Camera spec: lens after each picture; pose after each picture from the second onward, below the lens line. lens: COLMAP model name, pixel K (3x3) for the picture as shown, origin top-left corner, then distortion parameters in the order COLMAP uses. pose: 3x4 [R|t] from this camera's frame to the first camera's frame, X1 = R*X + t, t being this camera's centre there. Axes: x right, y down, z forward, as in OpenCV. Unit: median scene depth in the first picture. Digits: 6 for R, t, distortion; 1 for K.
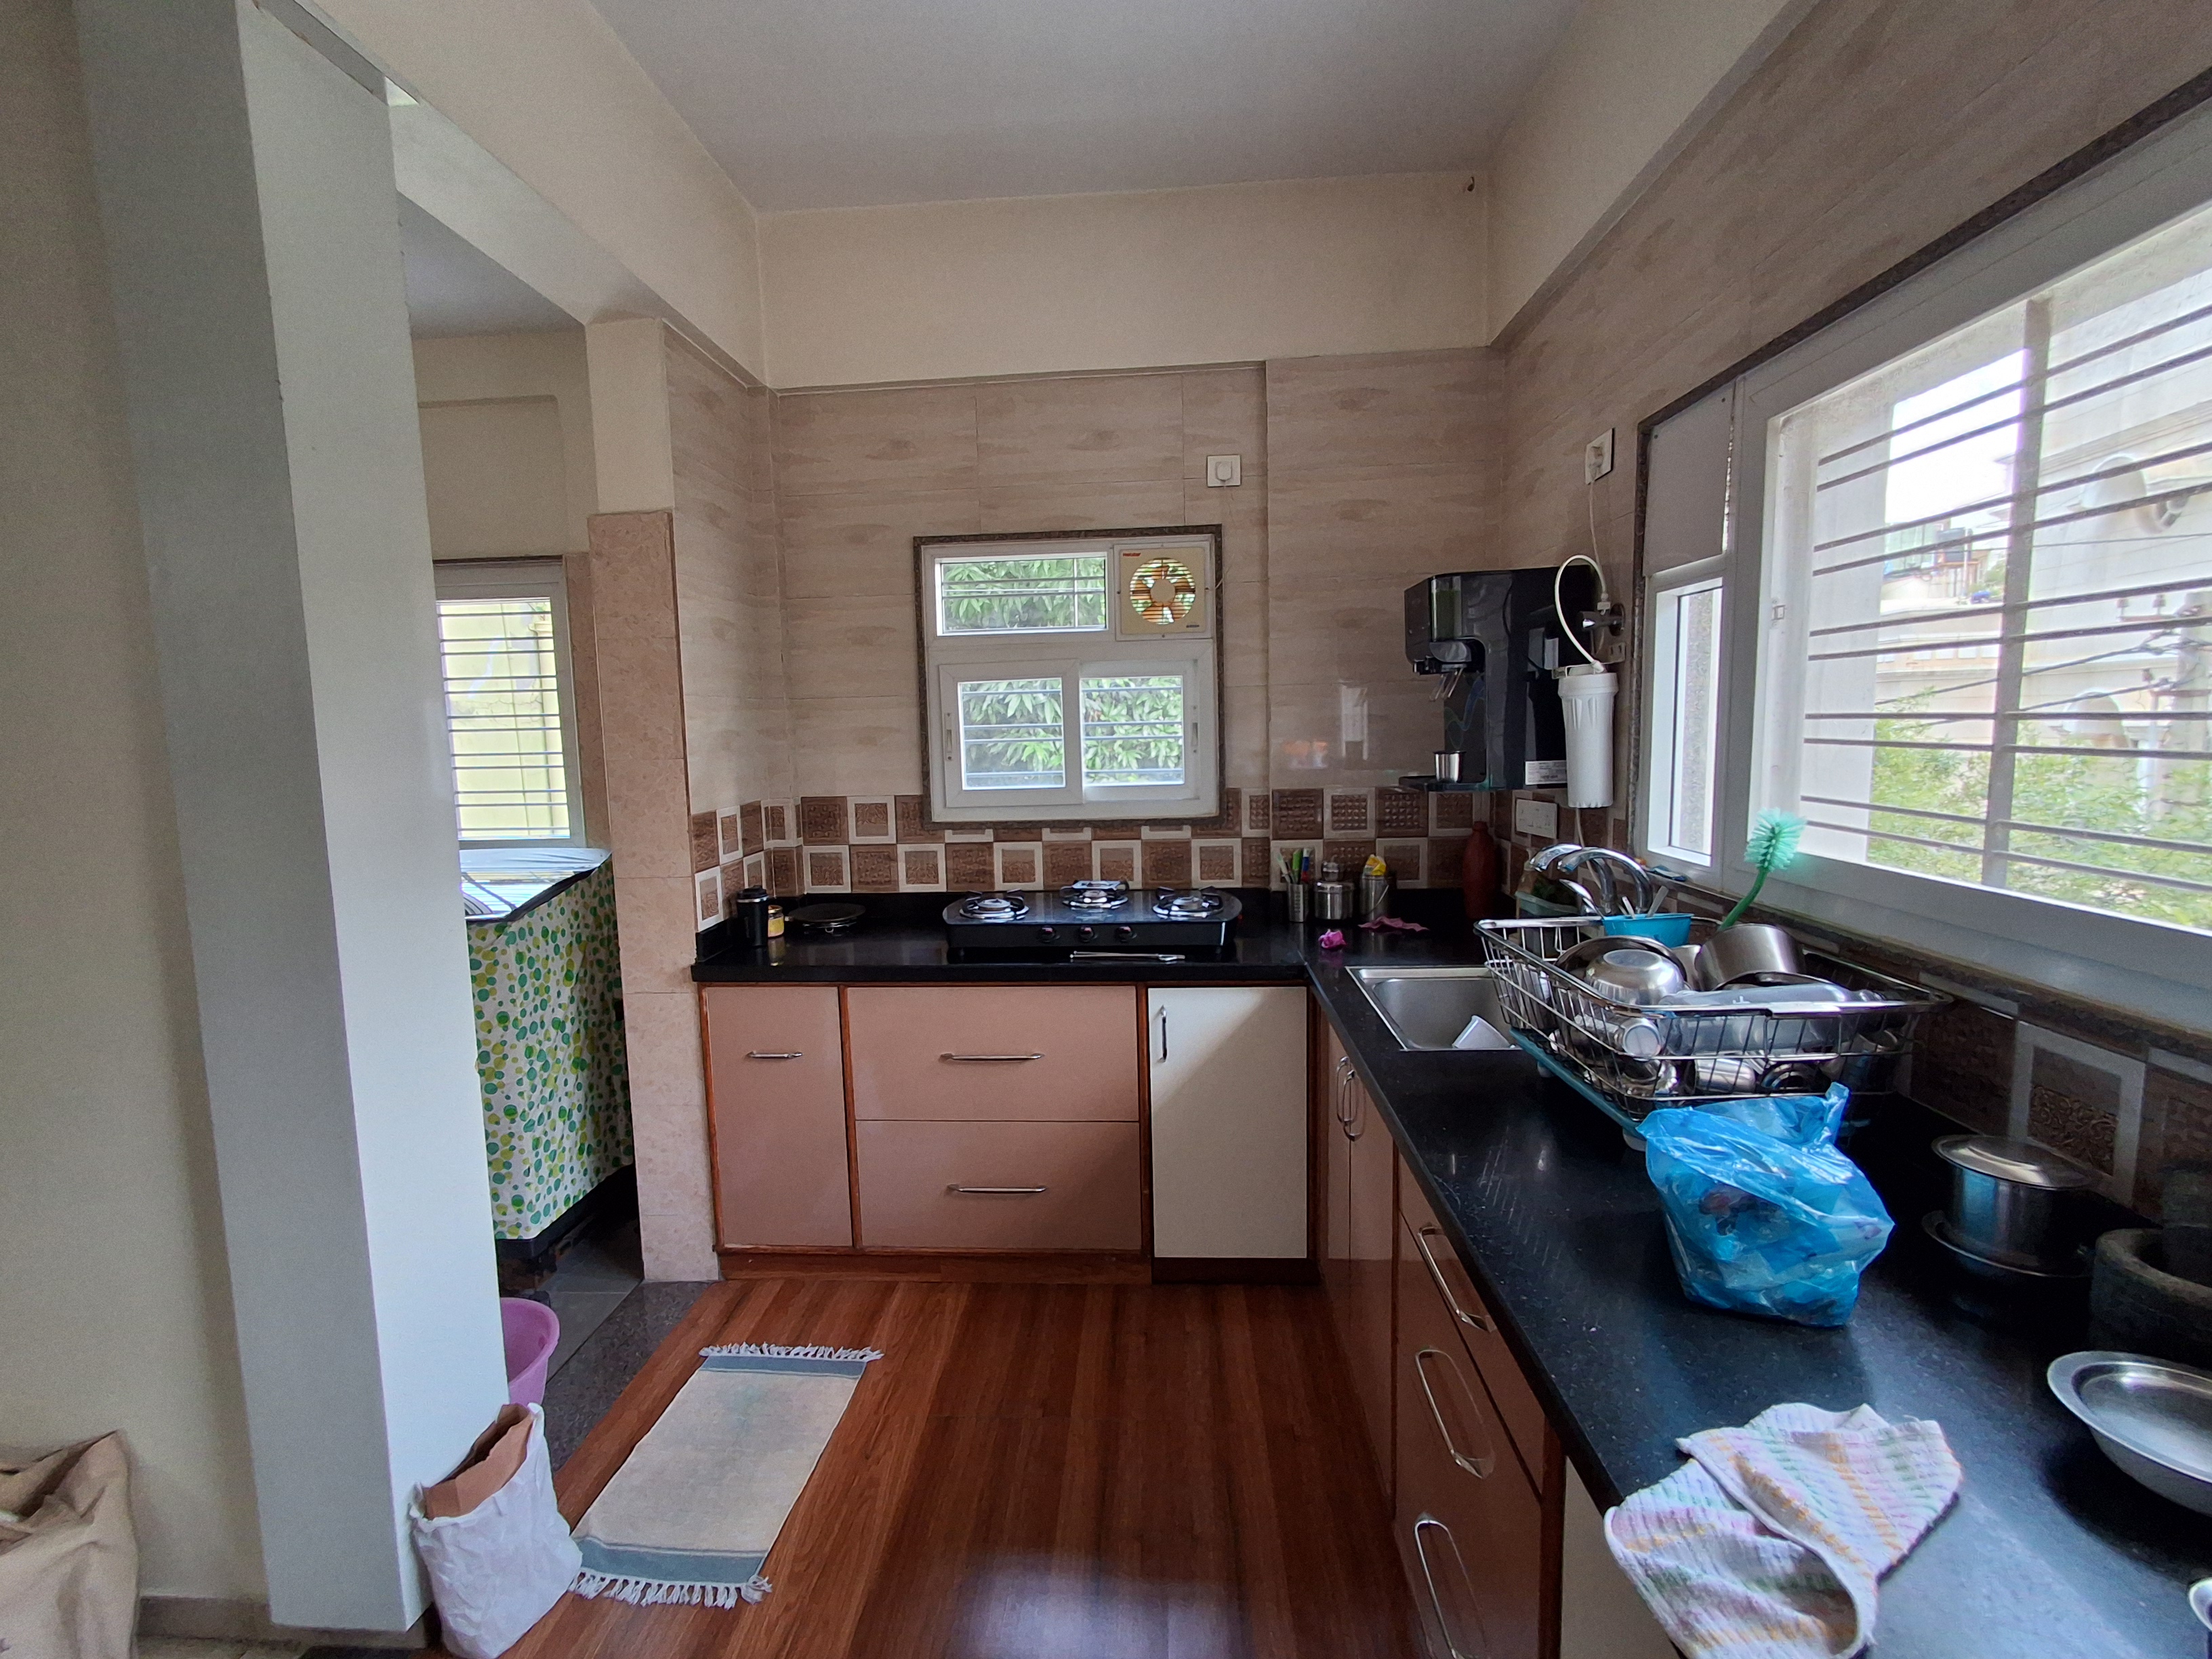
lens RADIAL K [[1009.3, 0, 1087.9], [0, 1009.3, 830.3], [0, 0, 1]] dist [0.000469, 0.001447]
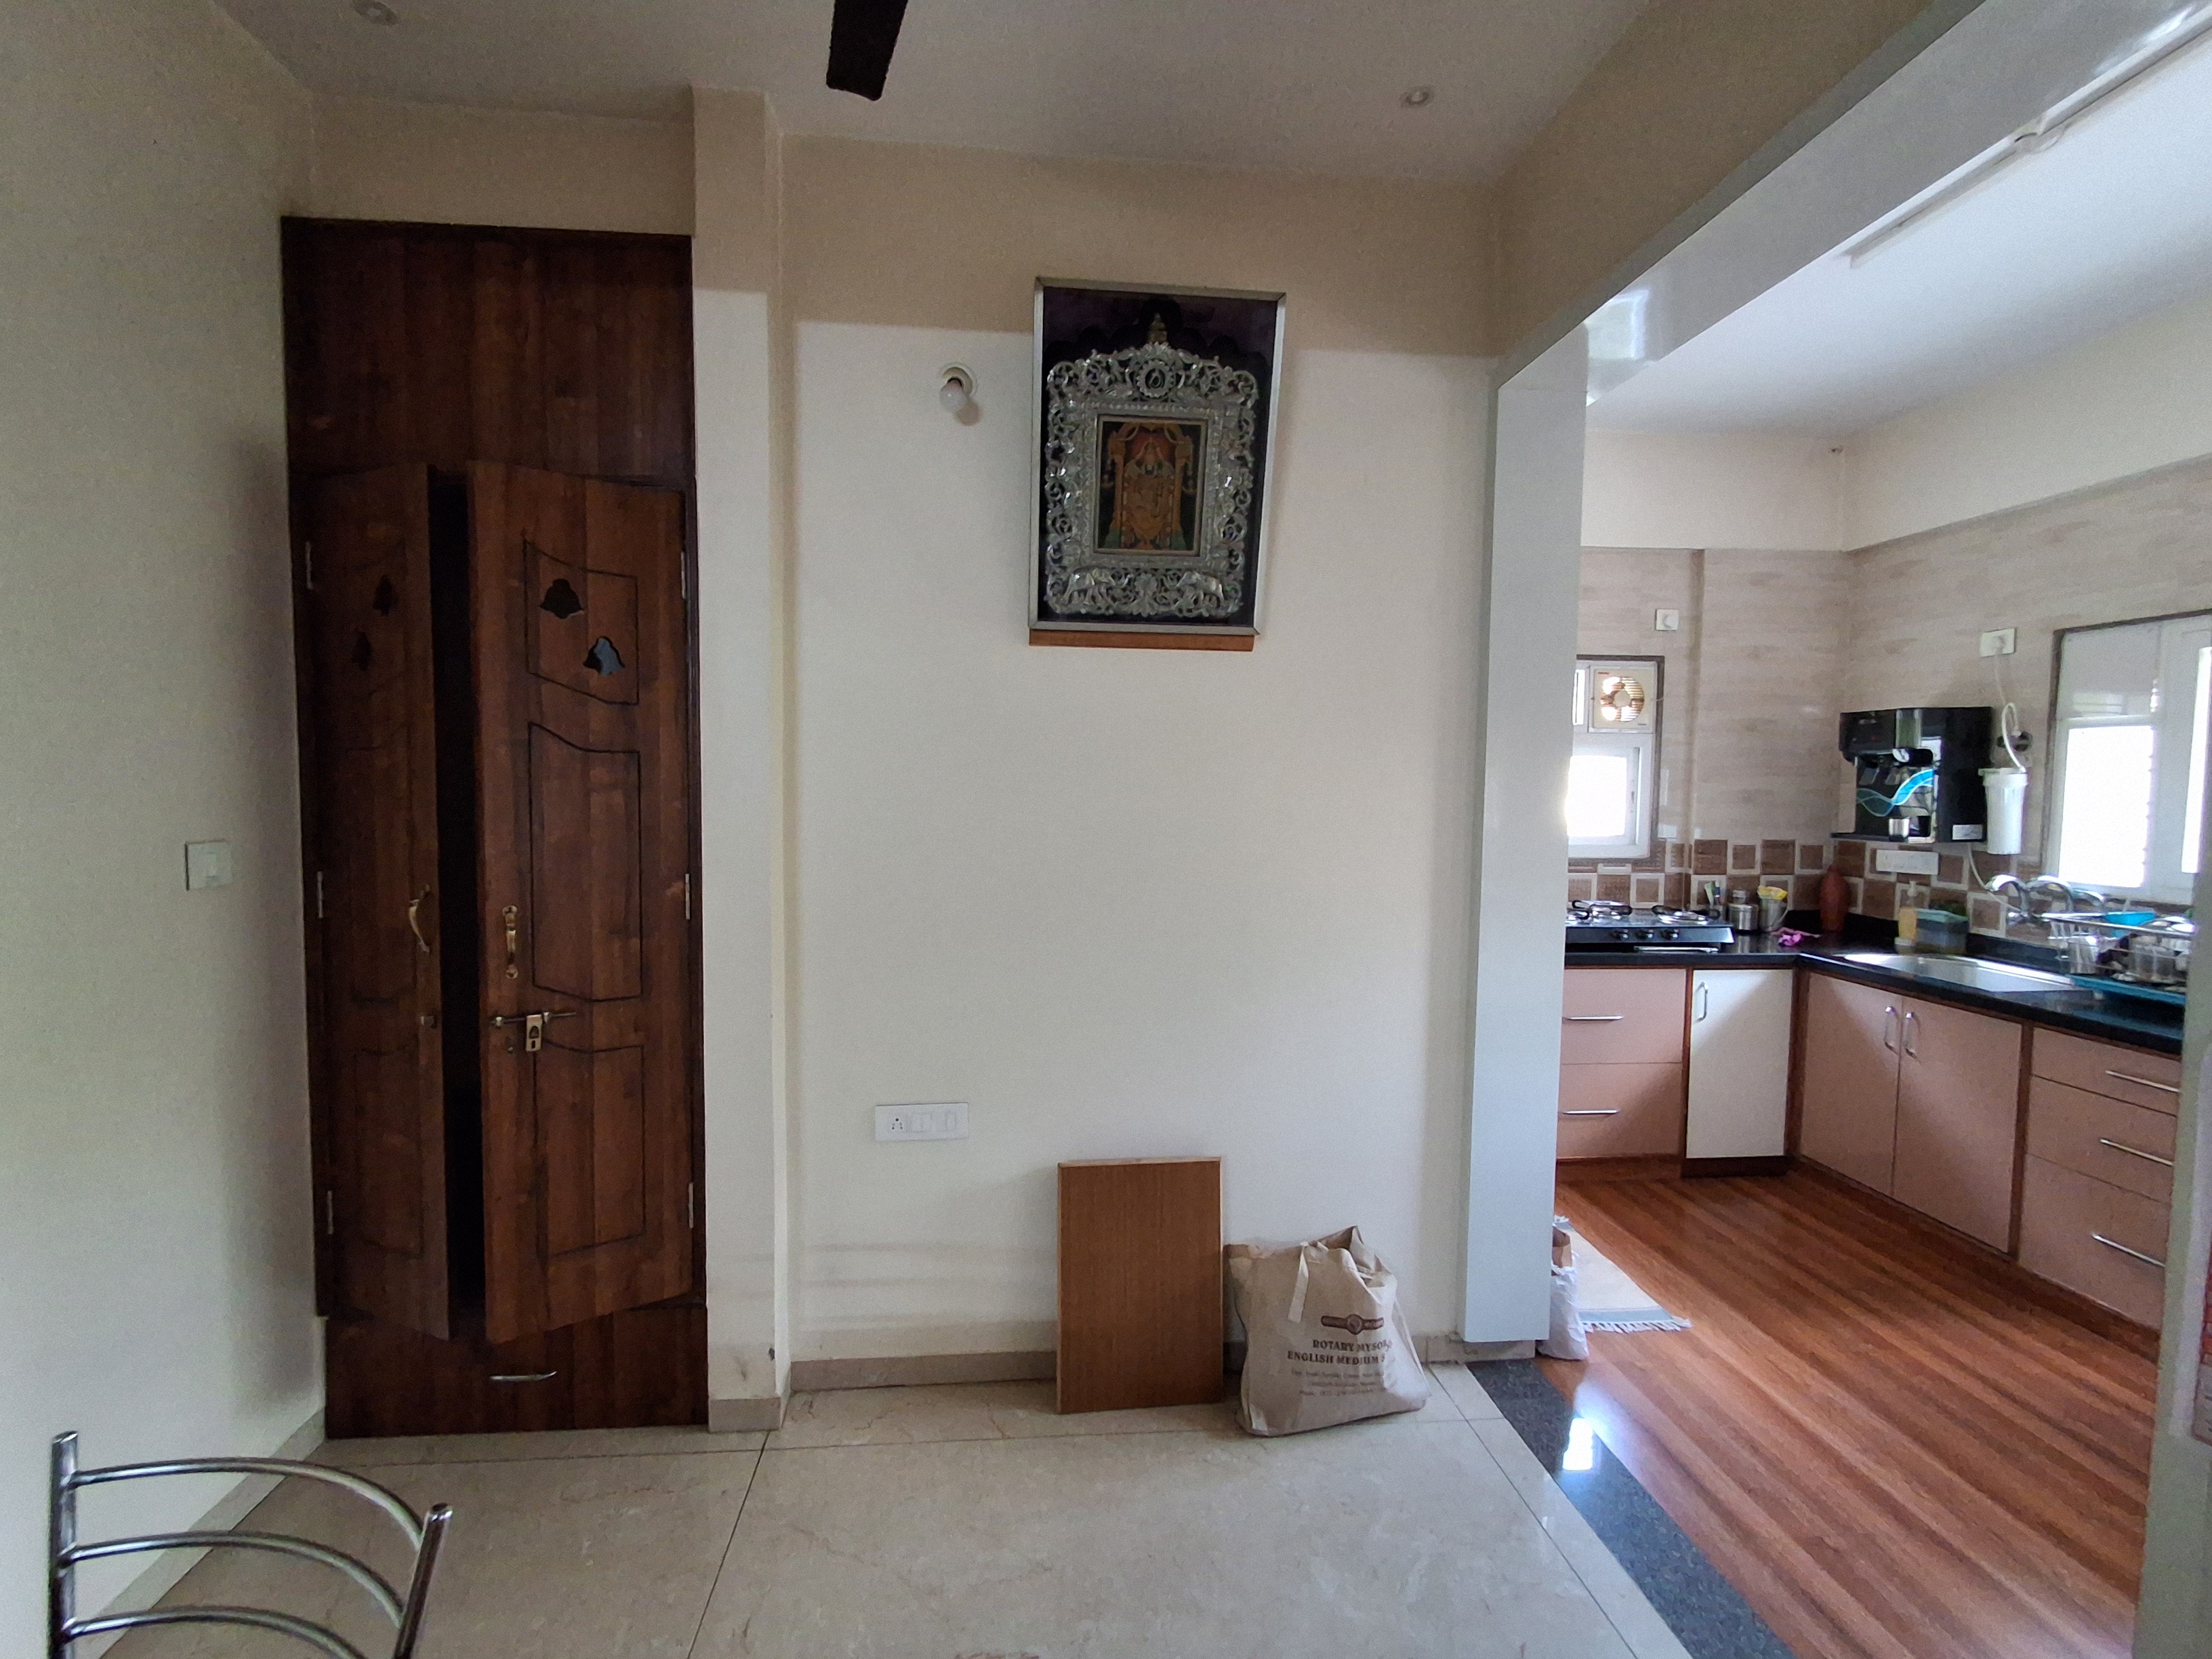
lens RADIAL K [[1009.3, 0, 1087.5], [0, 1009.3, 832.4], [0, 0, 1]] dist [0.000469, 0.001447]
pose [[0.987322, 0.025945, 0.156598, -0.922997], [-0.017905, 0.998458, -0.052539, 0.041386], [-0.157720, 0.049069, 0.986264, -0.291199]]
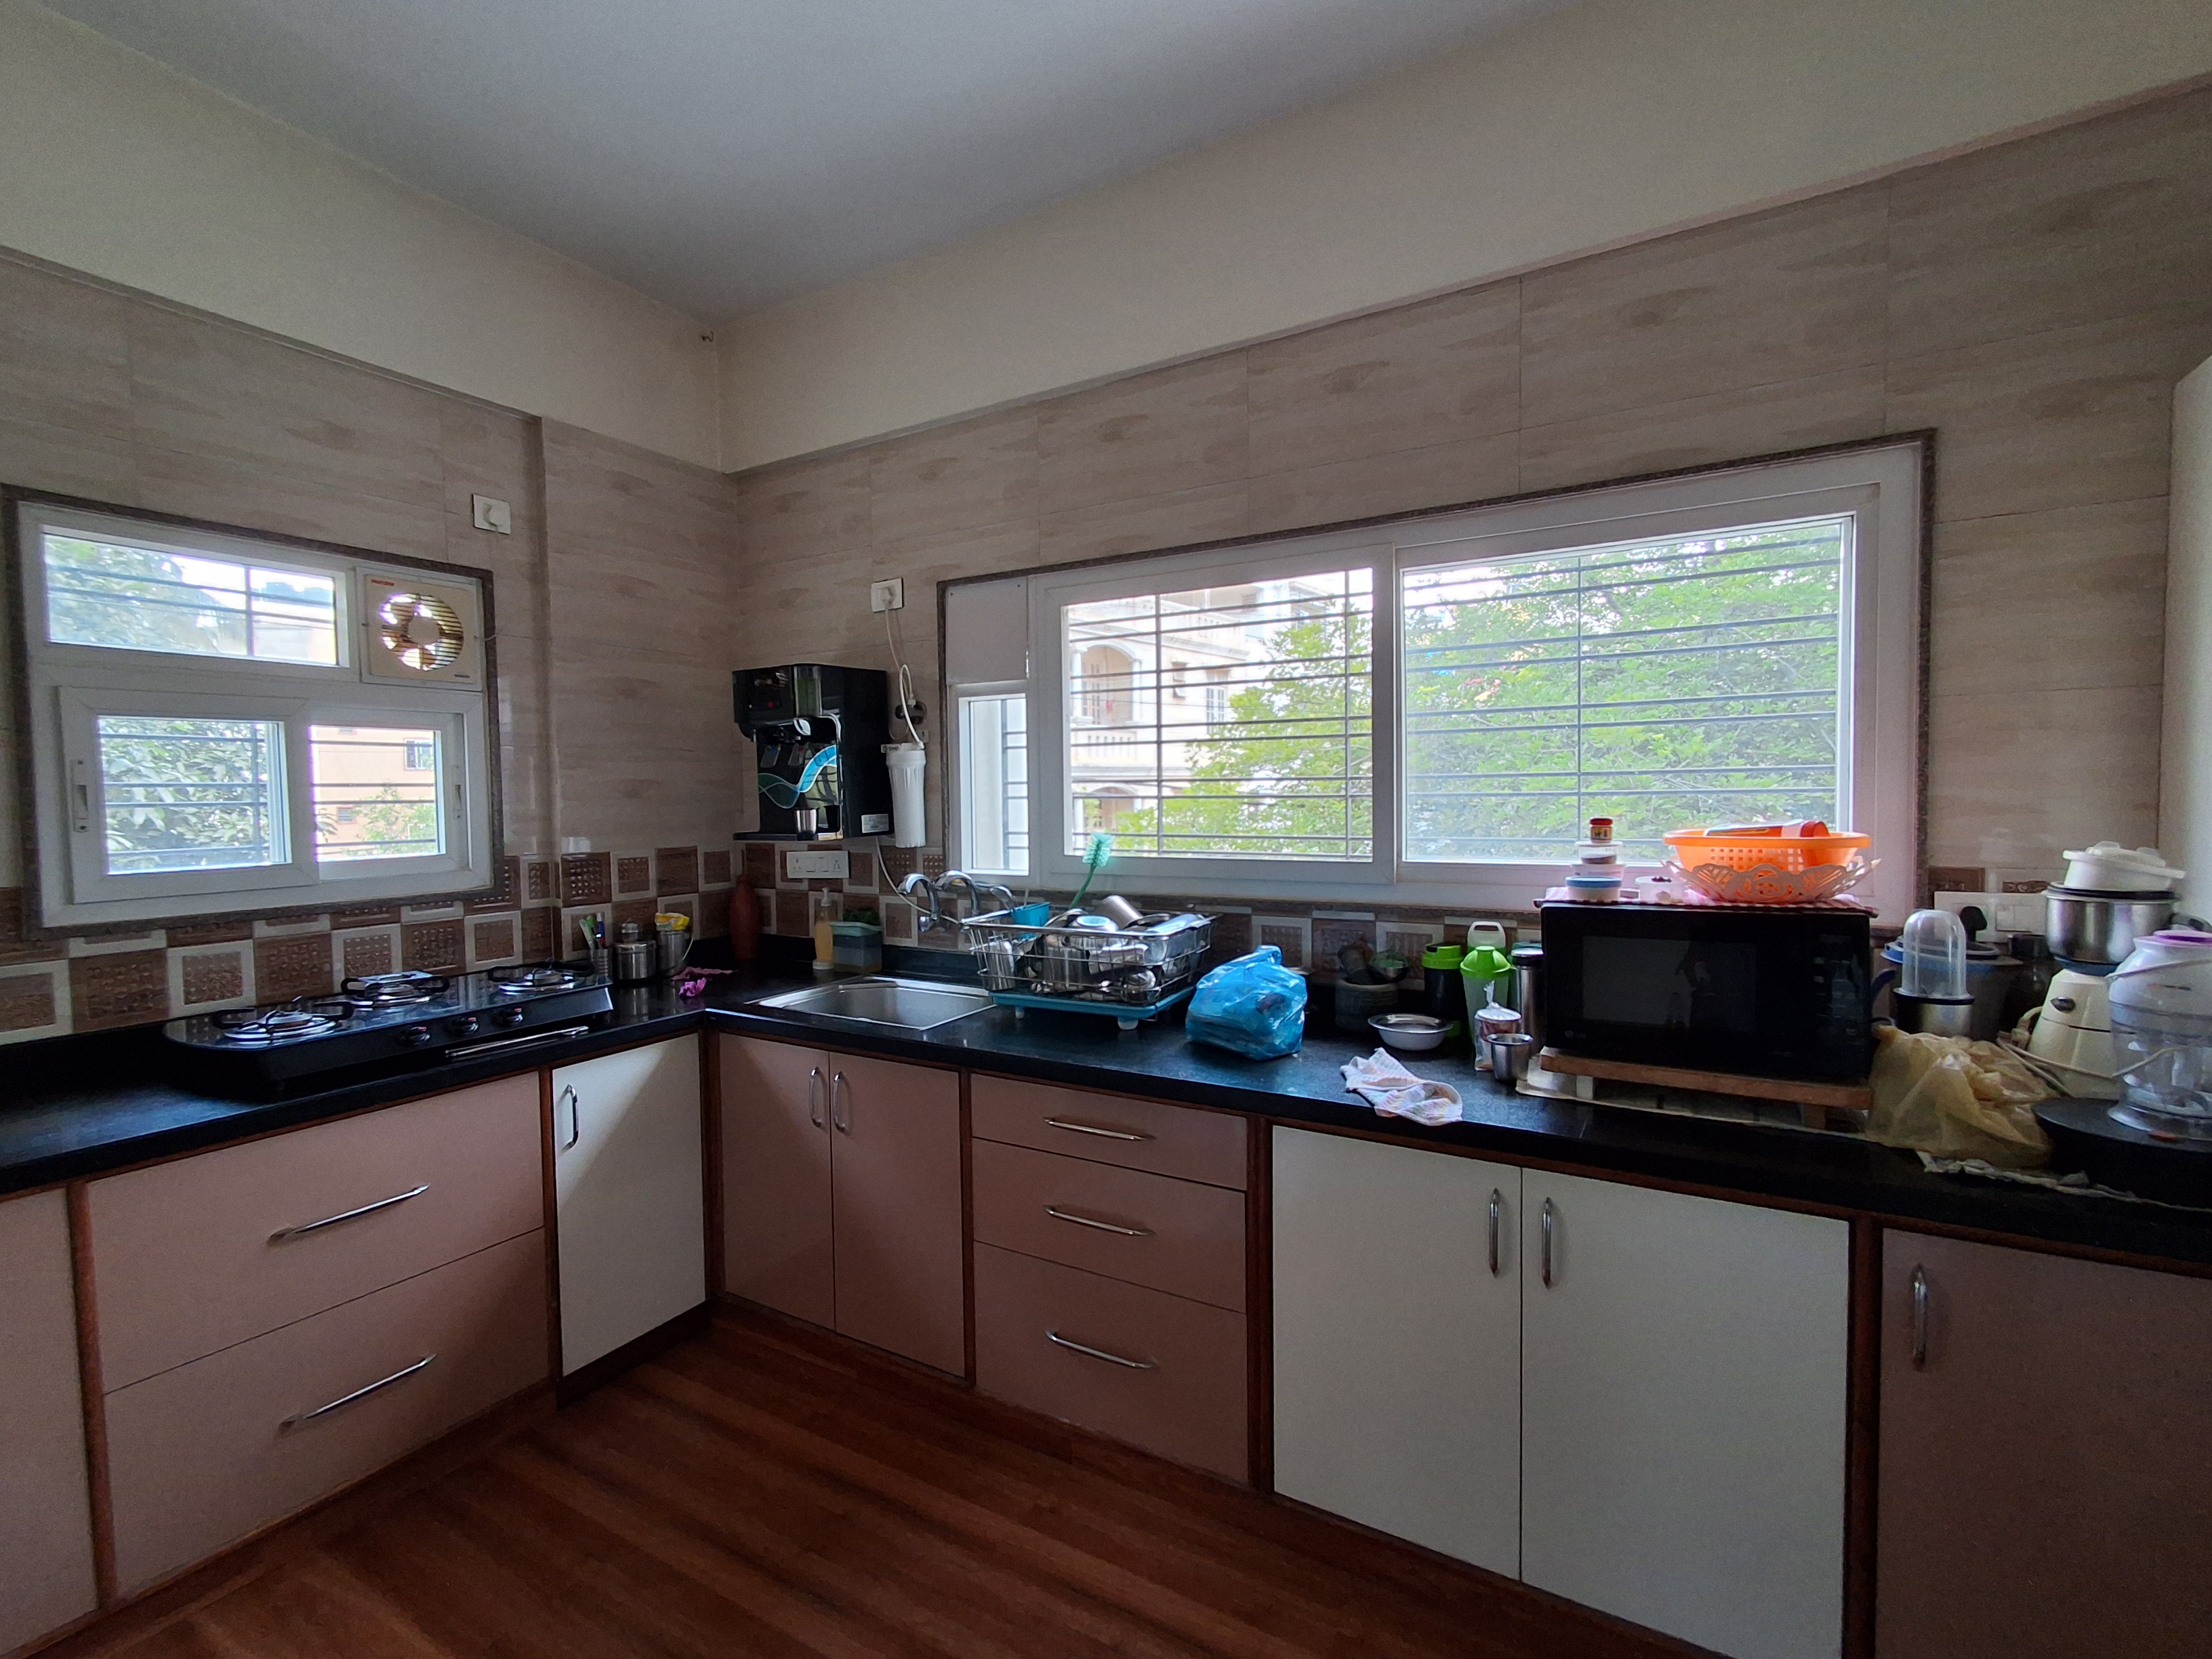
lens RADIAL K [[1009.3, 0, 1087.0], [0, 1009.3, 833.3], [0, 0, 1]] dist [0.000469, 0.001447]
pose [[0.447828, -0.017201, 0.893954, -0.462857], [0.097309, 0.994814, -0.029605, 0.016424], [-0.888809, 0.100248, 0.447179, 0.129330]]
